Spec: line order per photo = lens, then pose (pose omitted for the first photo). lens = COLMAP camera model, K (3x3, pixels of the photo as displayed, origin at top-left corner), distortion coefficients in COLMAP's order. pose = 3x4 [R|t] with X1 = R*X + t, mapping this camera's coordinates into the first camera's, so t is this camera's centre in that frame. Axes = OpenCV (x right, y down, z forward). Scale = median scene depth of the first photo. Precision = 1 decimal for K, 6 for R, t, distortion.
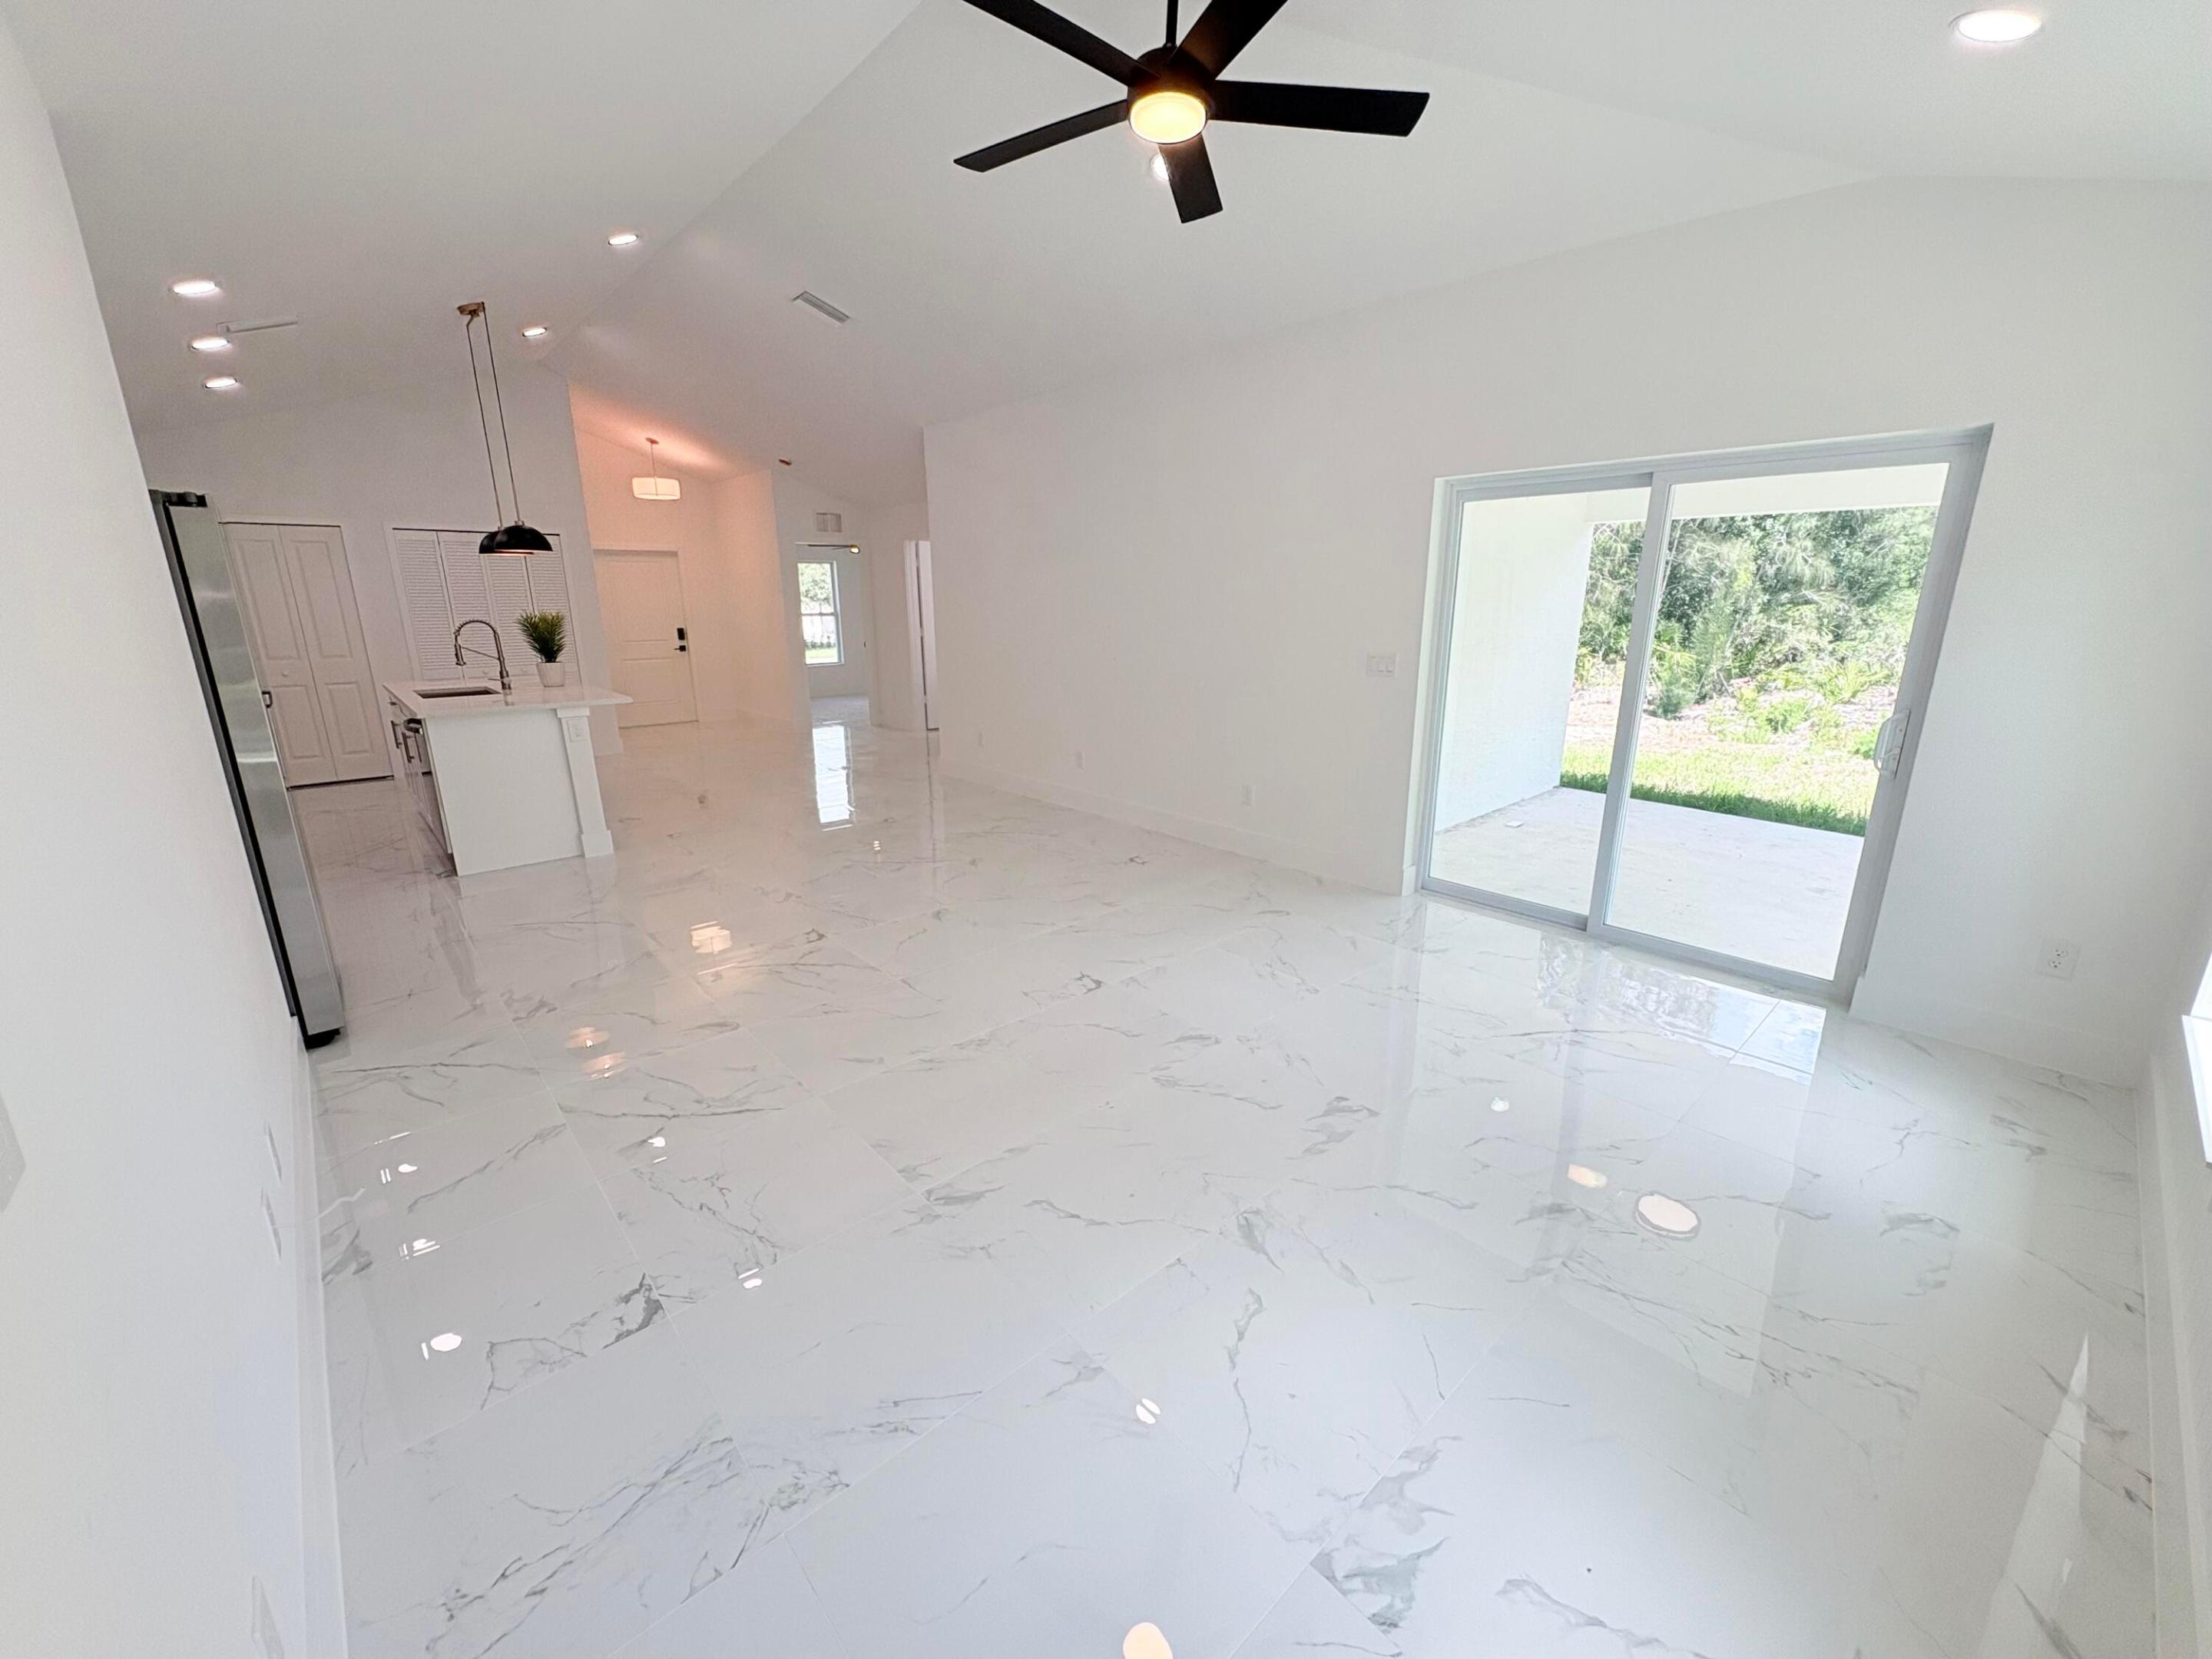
lens RADIAL K [[877.9, 0, 1106.6], [0, 877.9, 827.7], [0, 0, 1]] dist [0.000500, -0.000058]
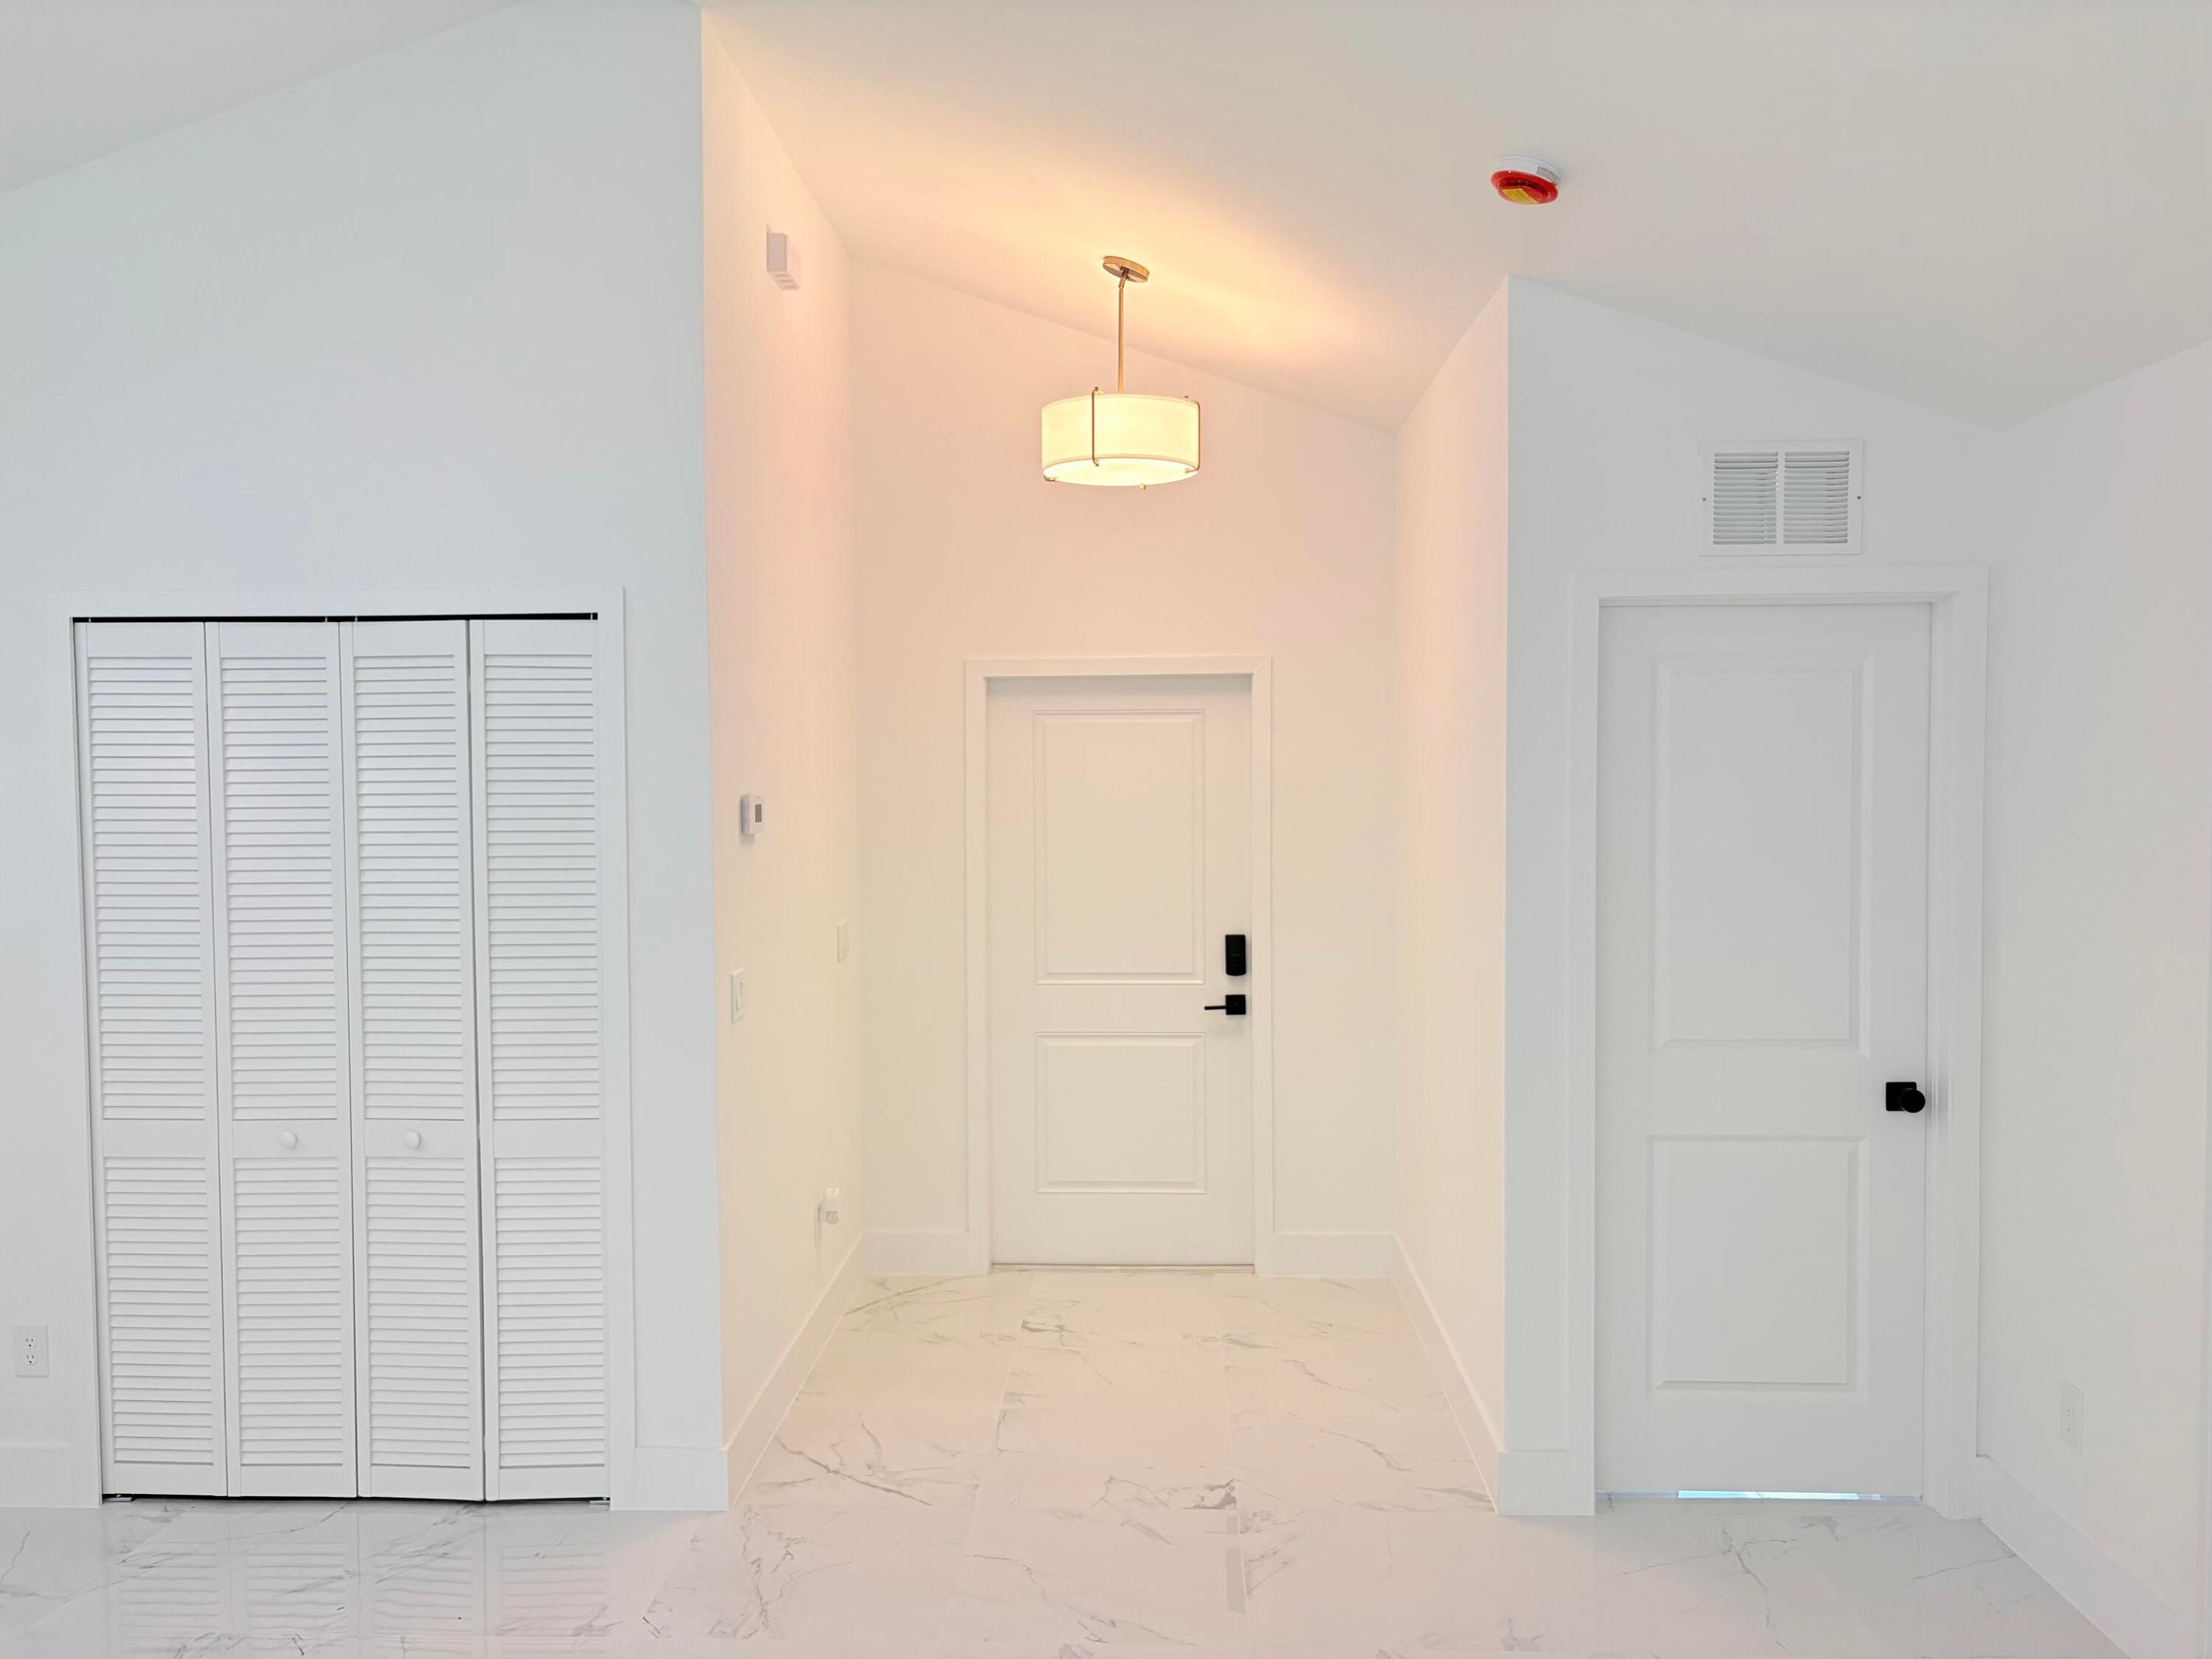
lens RADIAL K [[1661.3, 0, 1104.7], [0, 1661.3, 831.7], [0, 0, 1]] dist [0.069505, -0.089907]
pose [[0.722975, 0.026791, -0.690354, -0.157089], [-0.174981, 0.973767, -0.145460, -0.185960], [0.668347, 0.225963, 0.708698, 0.624001]]
